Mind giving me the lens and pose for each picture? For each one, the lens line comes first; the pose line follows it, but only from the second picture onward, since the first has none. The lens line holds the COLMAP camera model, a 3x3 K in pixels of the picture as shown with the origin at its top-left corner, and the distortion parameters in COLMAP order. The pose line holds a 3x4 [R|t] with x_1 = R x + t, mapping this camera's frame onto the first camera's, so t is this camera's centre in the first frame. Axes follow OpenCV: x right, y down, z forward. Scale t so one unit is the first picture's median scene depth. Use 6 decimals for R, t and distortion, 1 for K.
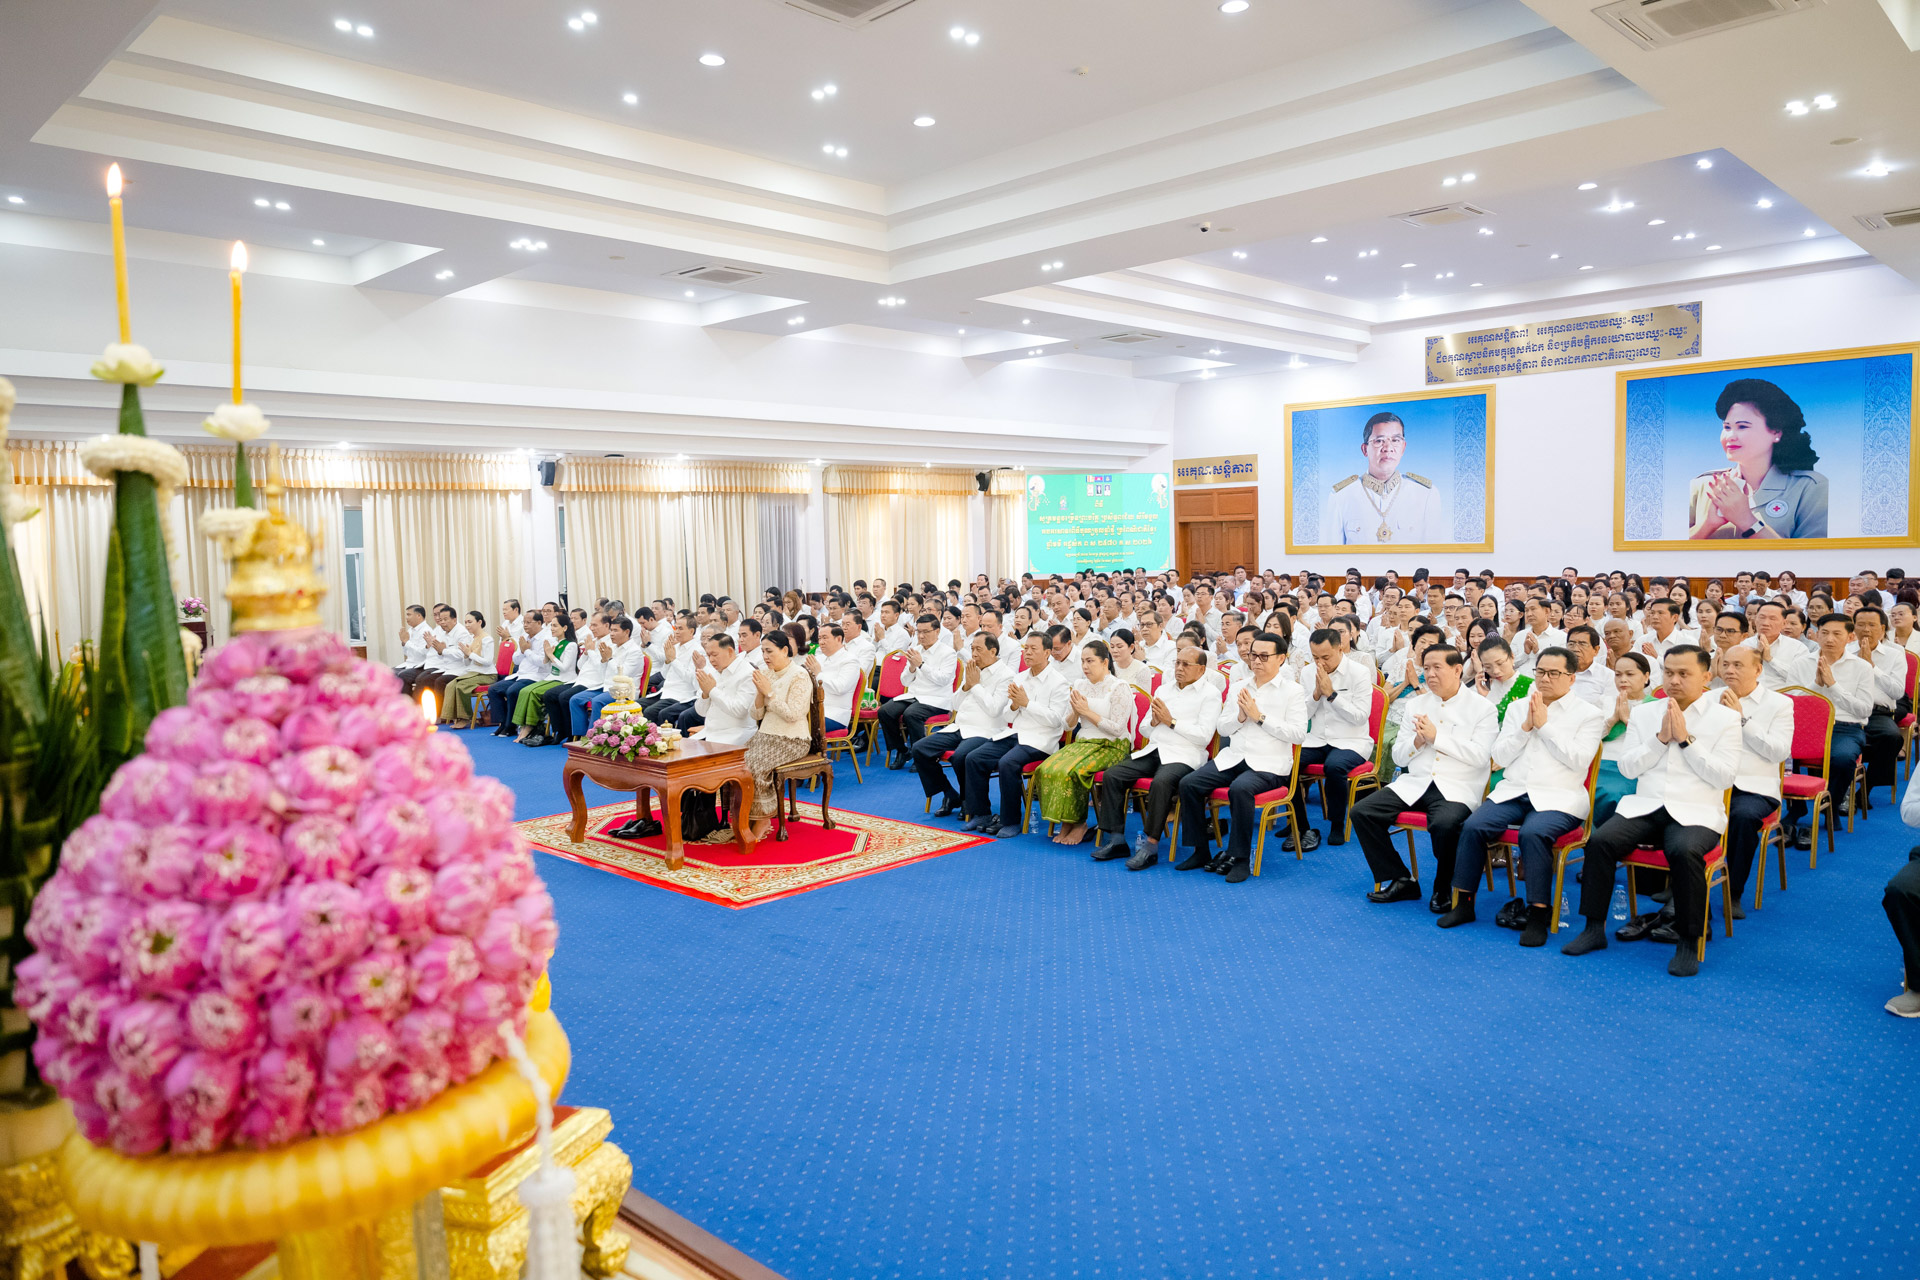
lens RADIAL K [[1294.1, 0, 964.6], [0, 1294.1, 625.8], [0, 0, 1]] dist [0.003302, 0.001967]
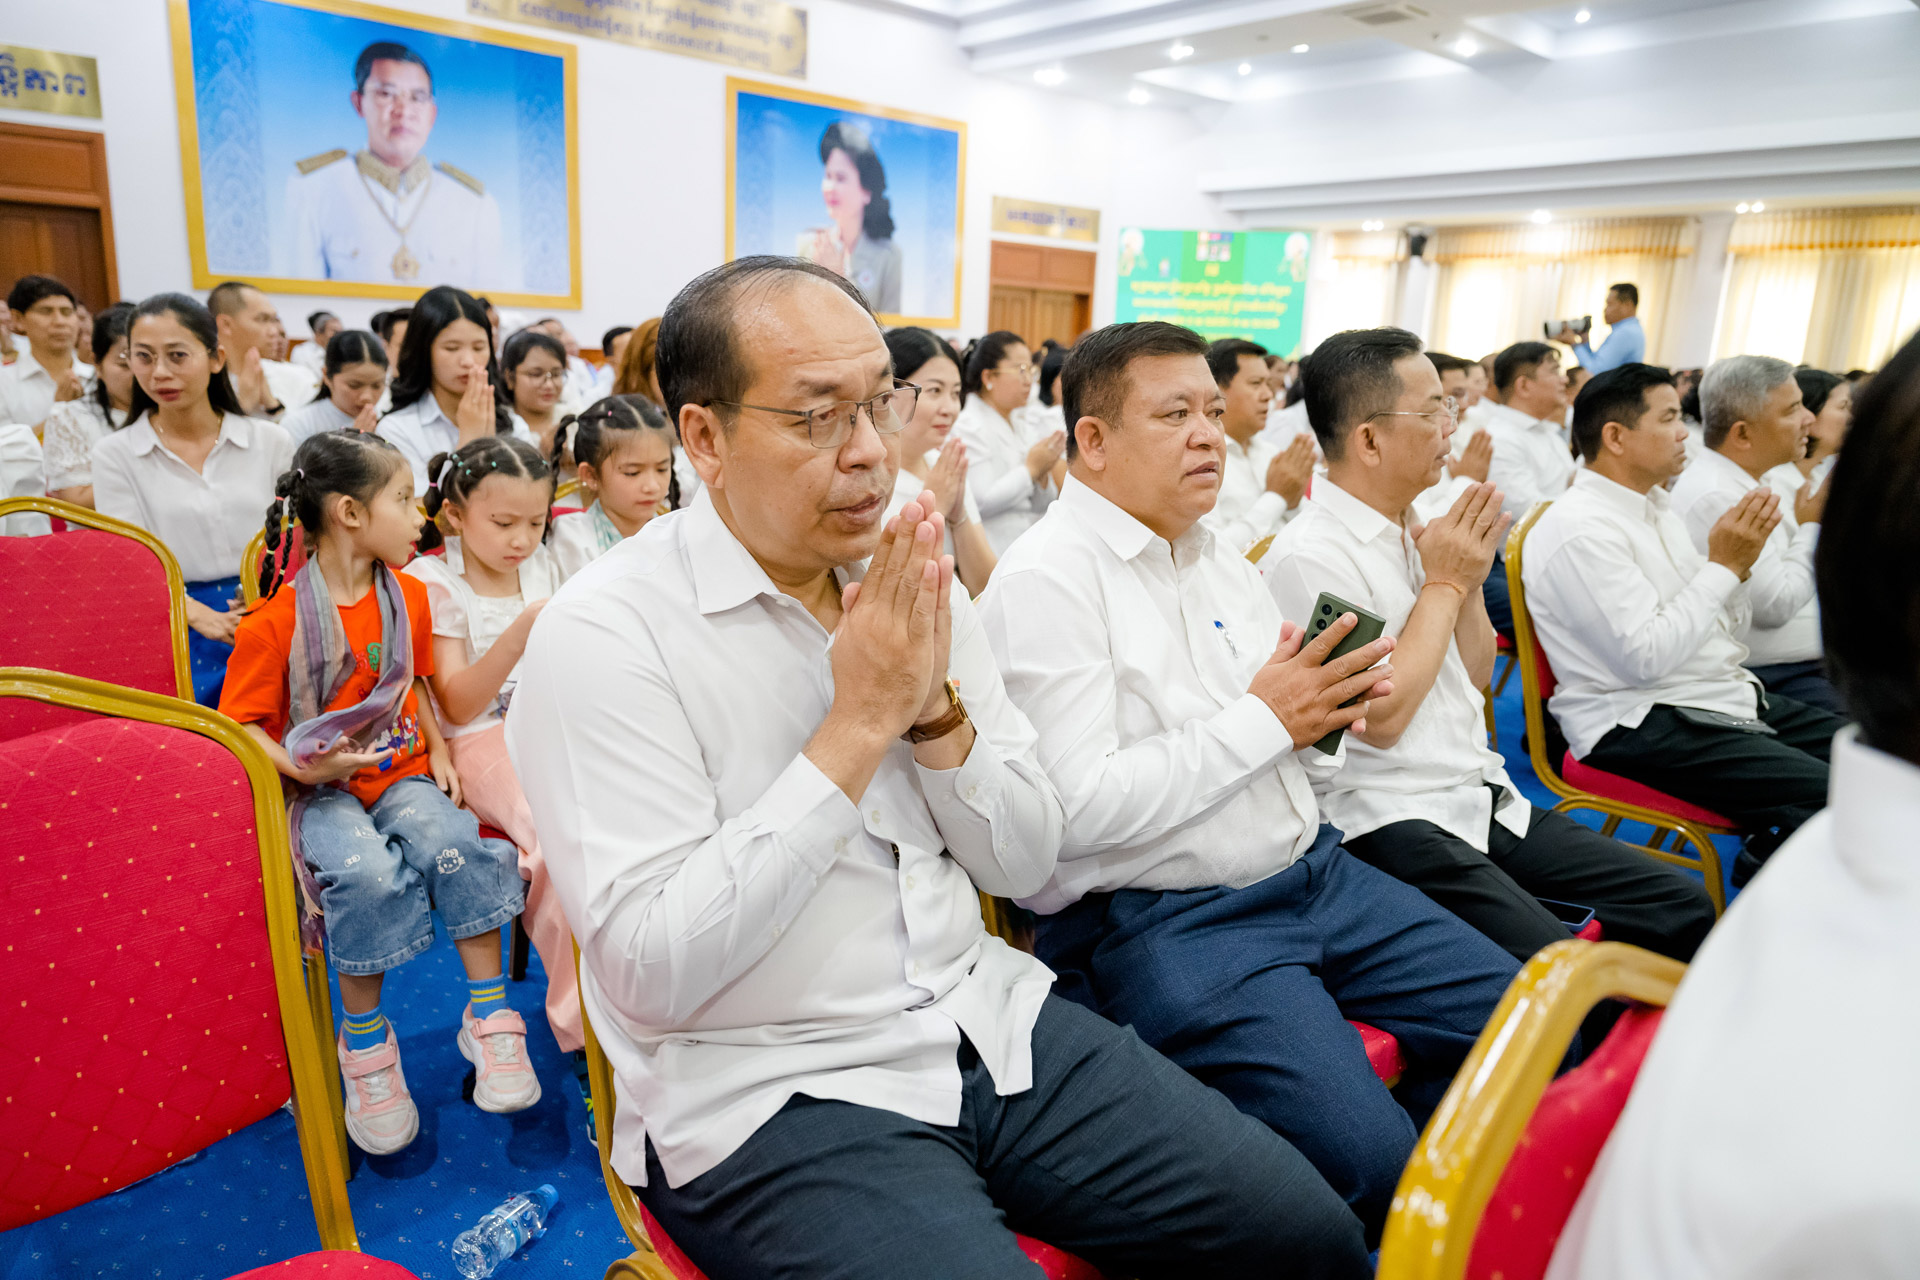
lens RADIAL K [[1294.1, 0, 948.9], [0, 1294.1, 642.8], [0, 0, 1]] dist [0.003302, 0.001967]
pose [[0.072239, -0.194179, 0.978303, -0.310264], [0.028214, 0.980871, 0.192605, -0.012674], [-0.996988, 0.013688, 0.076335, 0.862675]]
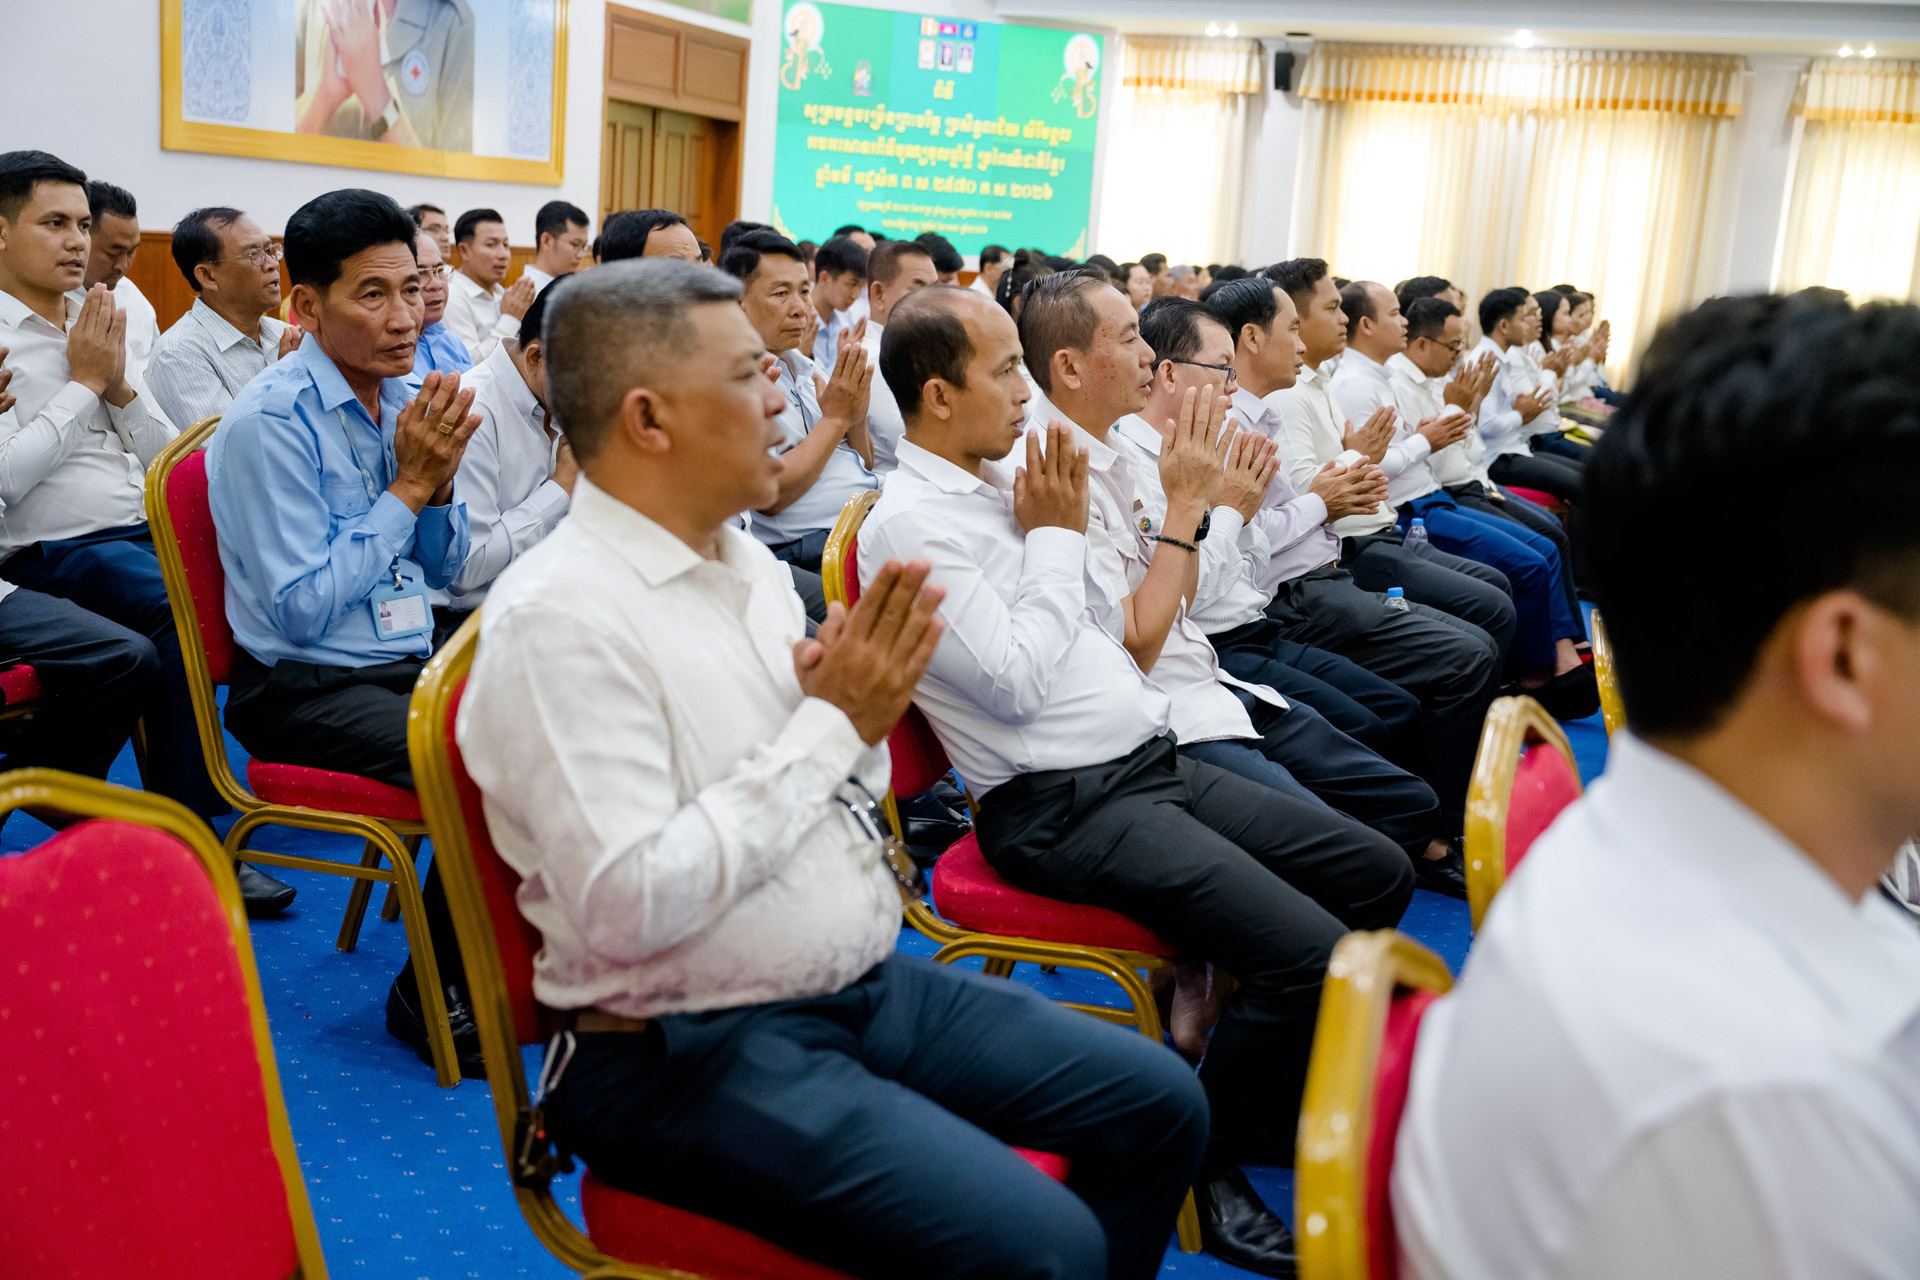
lens RADIAL K [[2046.0, 0, 963.0], [0, 2046.0, 646.6], [0, 0, 1]] dist [0.002127, 0.000000]
pose [[-0.414129, -0.179612, 0.892321, -0.057481], [0.003342, 0.980031, 0.198818, -0.039858], [-0.910212, 0.085318, -0.405259, 1.104737]]
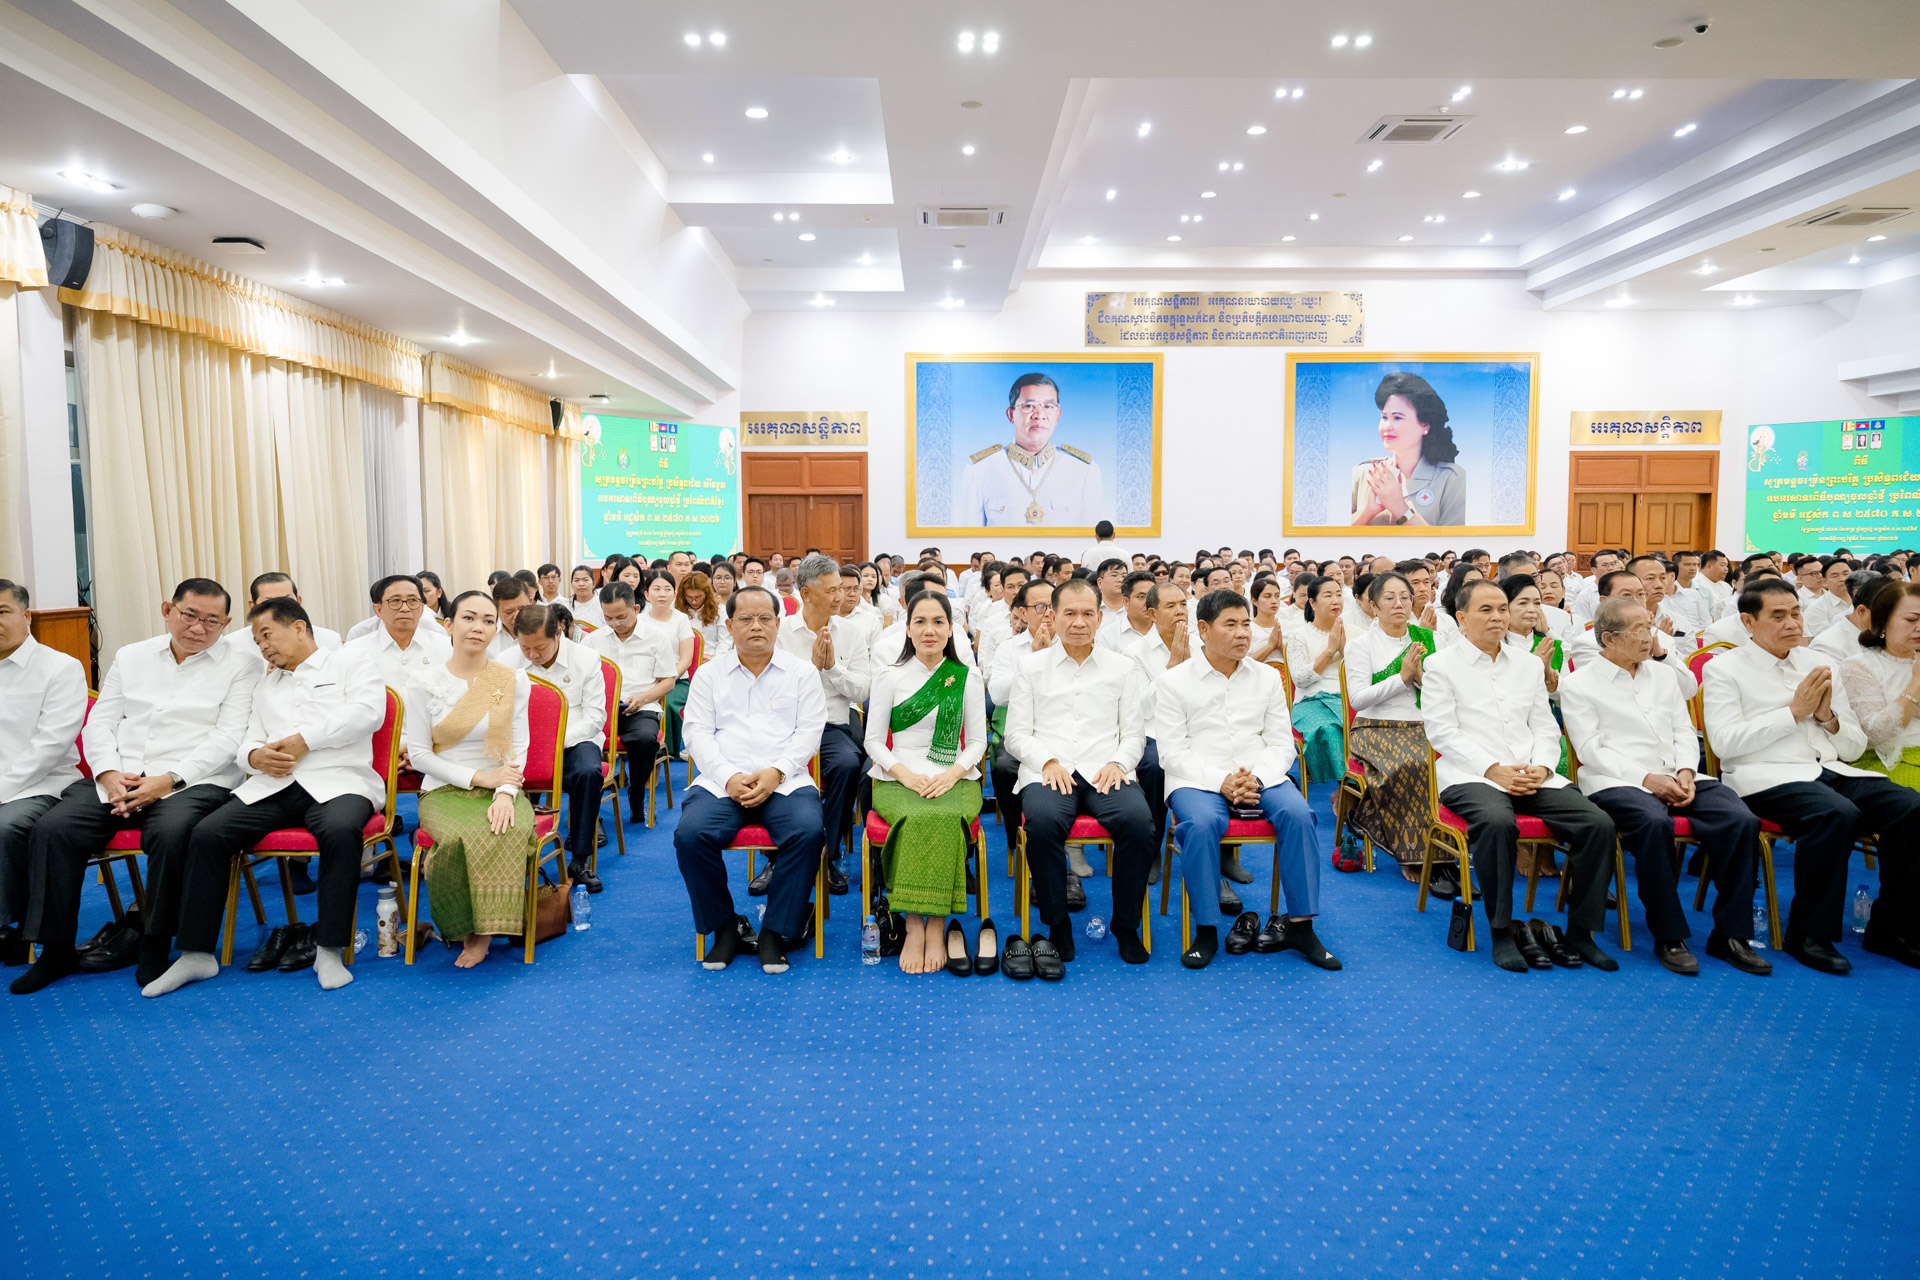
lens RADIAL K [[1294.1, 0, 959.4], [0, 1294.1, 638.2], [0, 0, 1]] dist [0.003302, 0.001967]
pose [[0.706729, -0.031182, 0.706797, -0.390018], [0.033662, 0.999379, 0.010431, 0.000850], [-0.706683, 0.016420, 0.707340, 0.514129]]
